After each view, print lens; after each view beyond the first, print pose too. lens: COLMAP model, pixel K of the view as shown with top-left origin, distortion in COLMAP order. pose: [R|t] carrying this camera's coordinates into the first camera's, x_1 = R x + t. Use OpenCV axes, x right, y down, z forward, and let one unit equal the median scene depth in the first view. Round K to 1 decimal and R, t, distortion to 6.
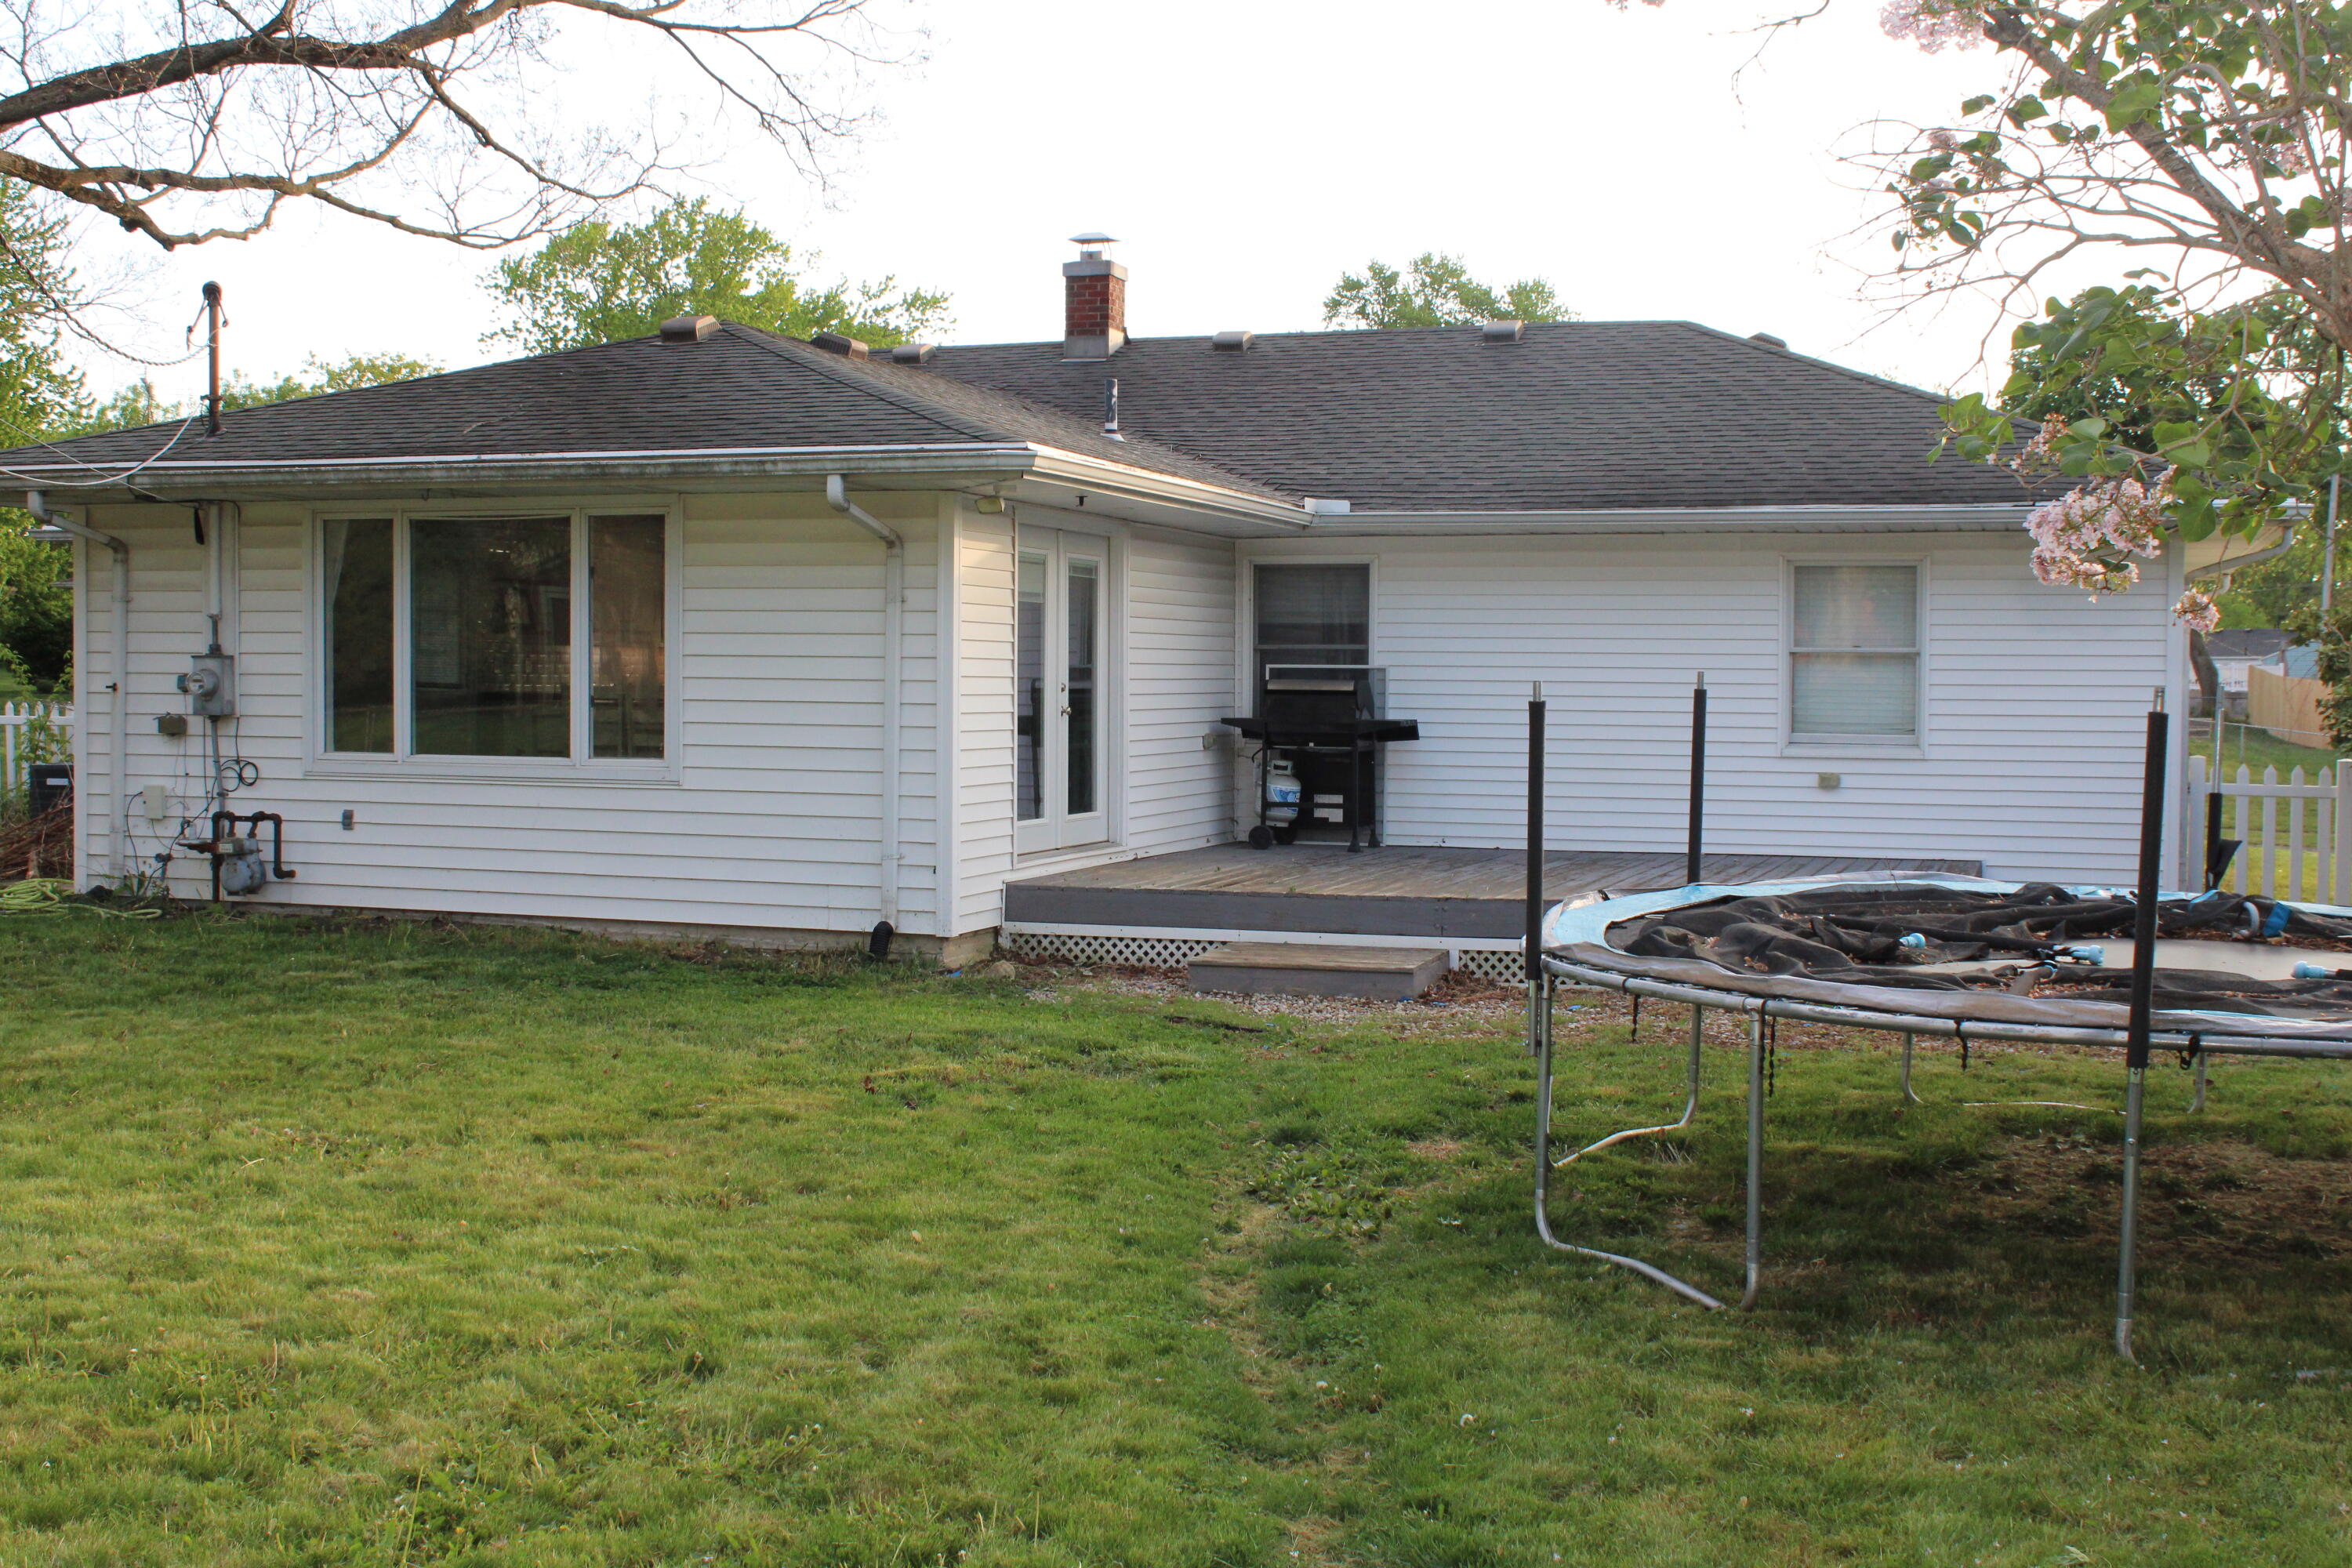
lens RADIAL K [[2685.5, 0, 1176.0], [0, 2685.5, 784.0], [0, 0, 1]] dist [-0.084359, 0.001007]
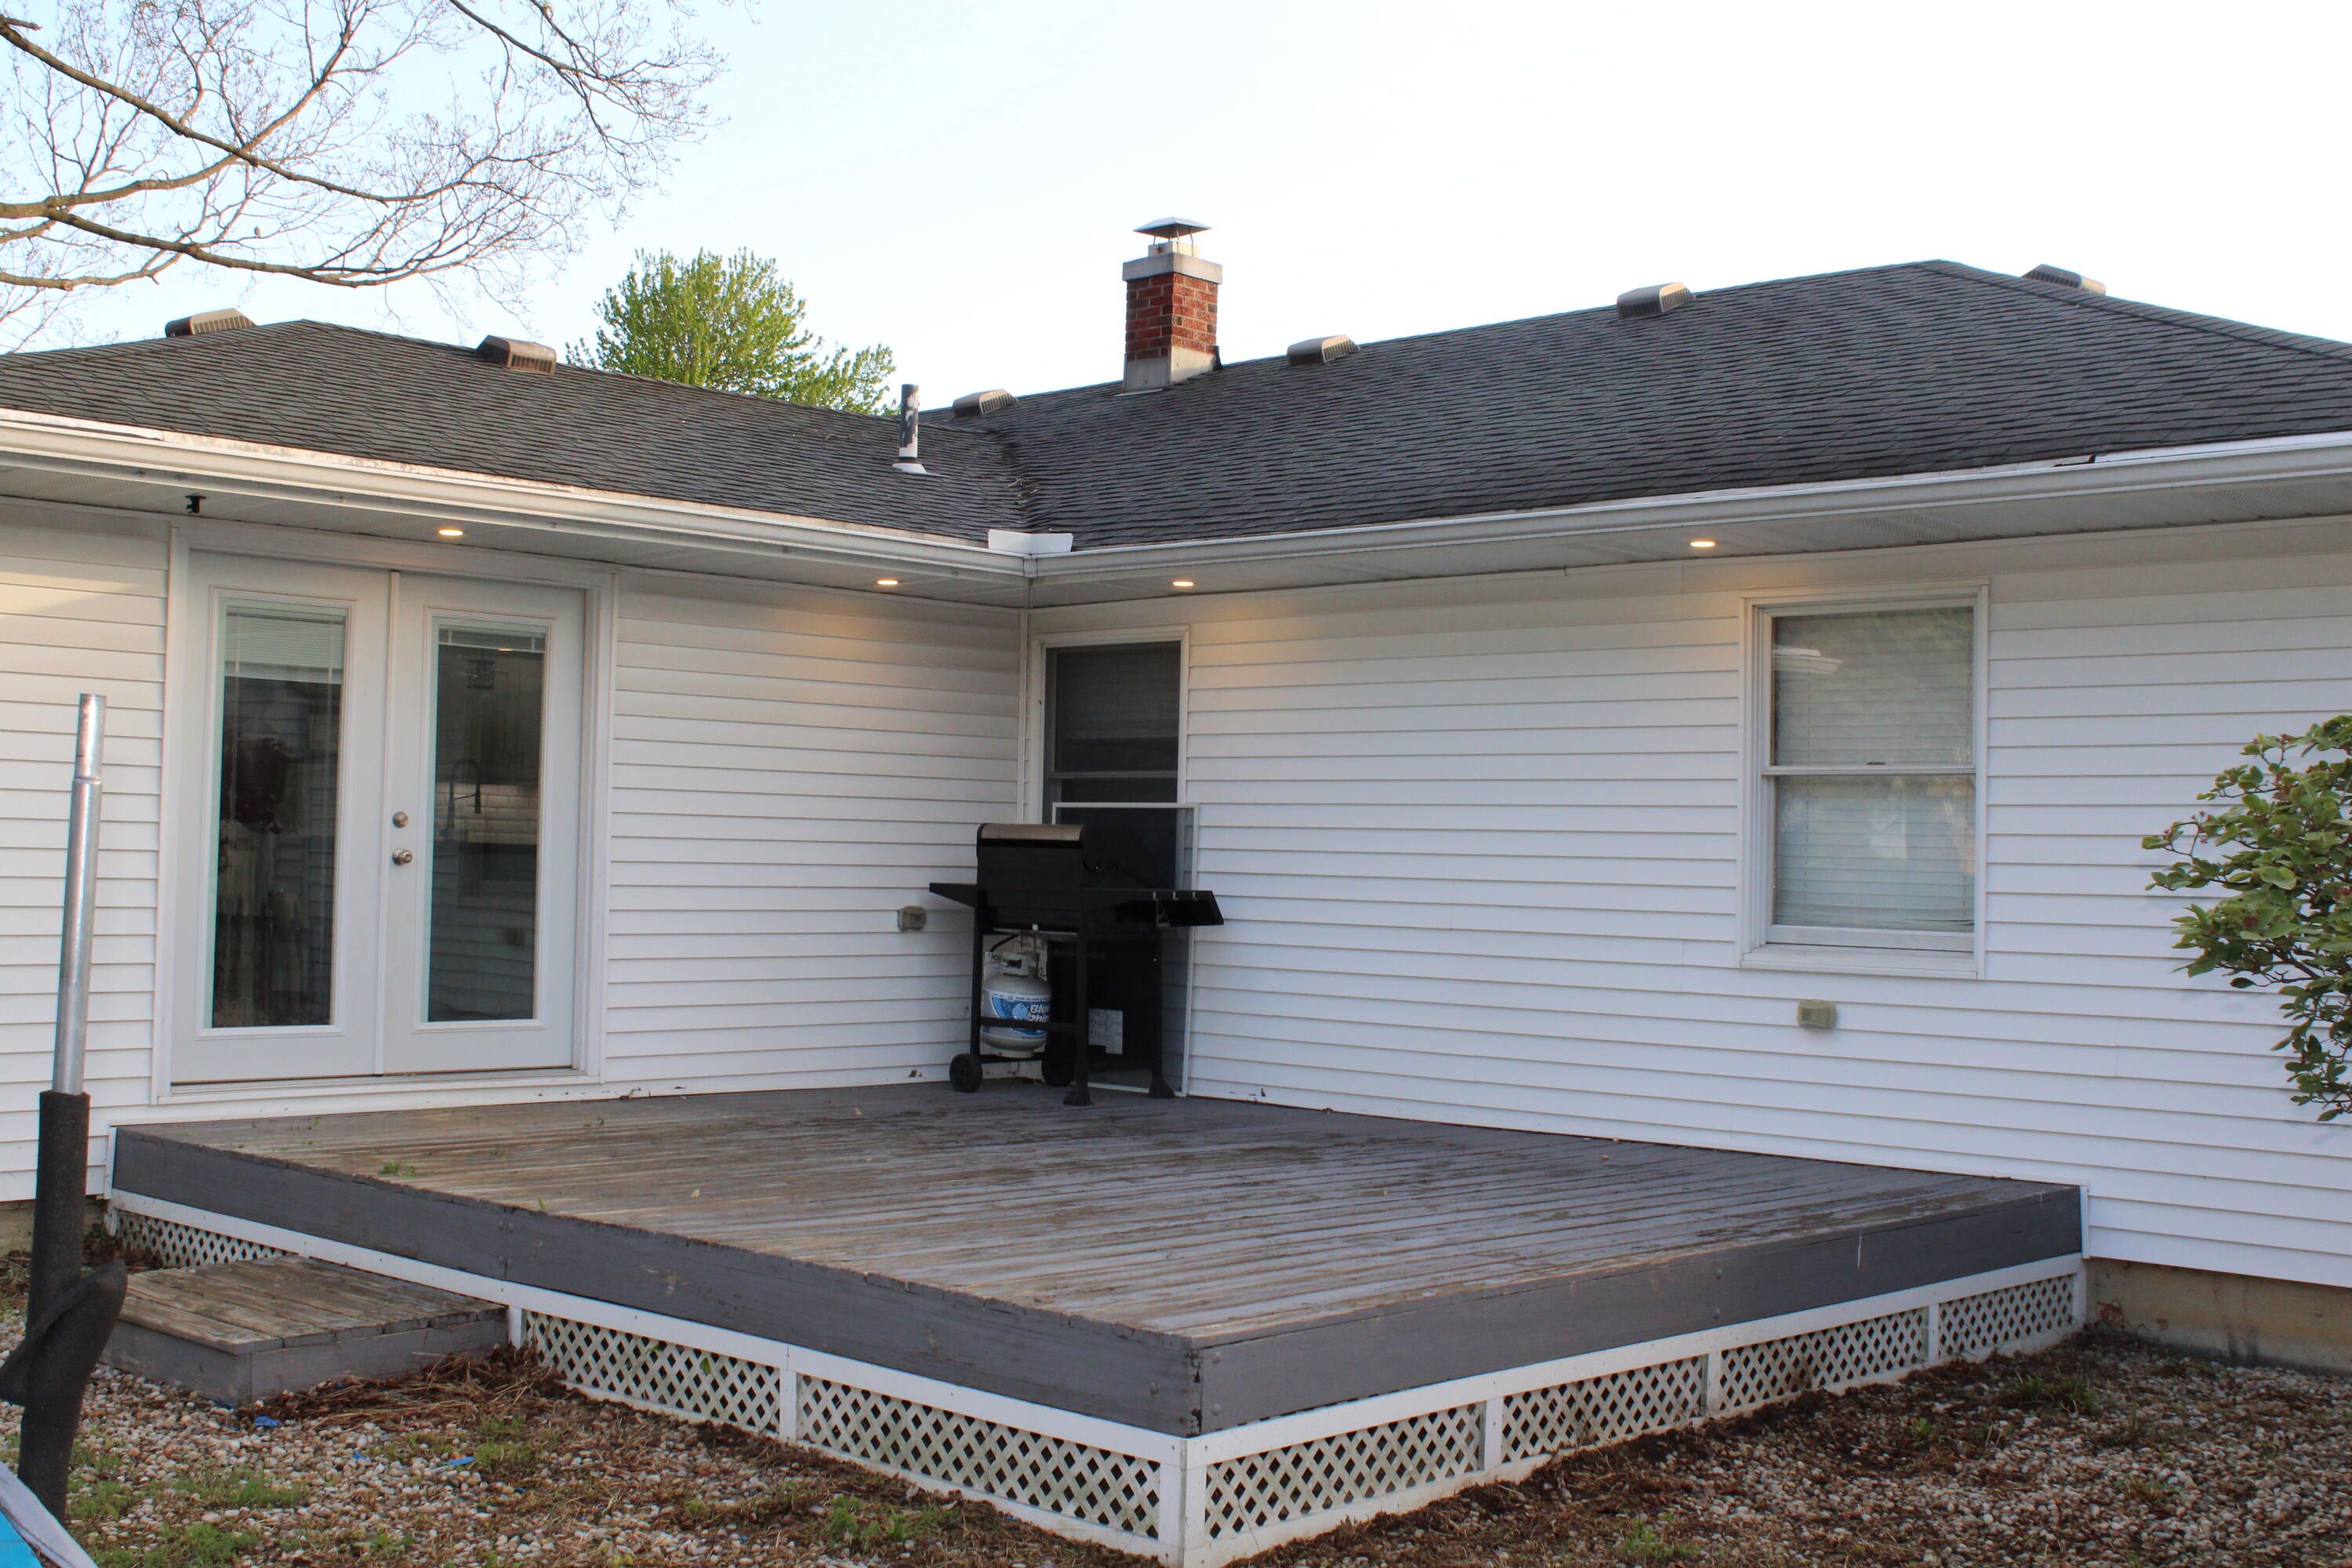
lens RADIAL K [[2685.5, 0, 1176.0], [0, 2685.5, 784.0], [0, 0, 1]] dist [-0.084359, 0.001007]
pose [[0.908601, 0.000808, -0.417666, 0.332935], [-0.031578, 0.997269, -0.066767, -0.007220], [0.416471, 0.073854, 0.906144, 0.437923]]
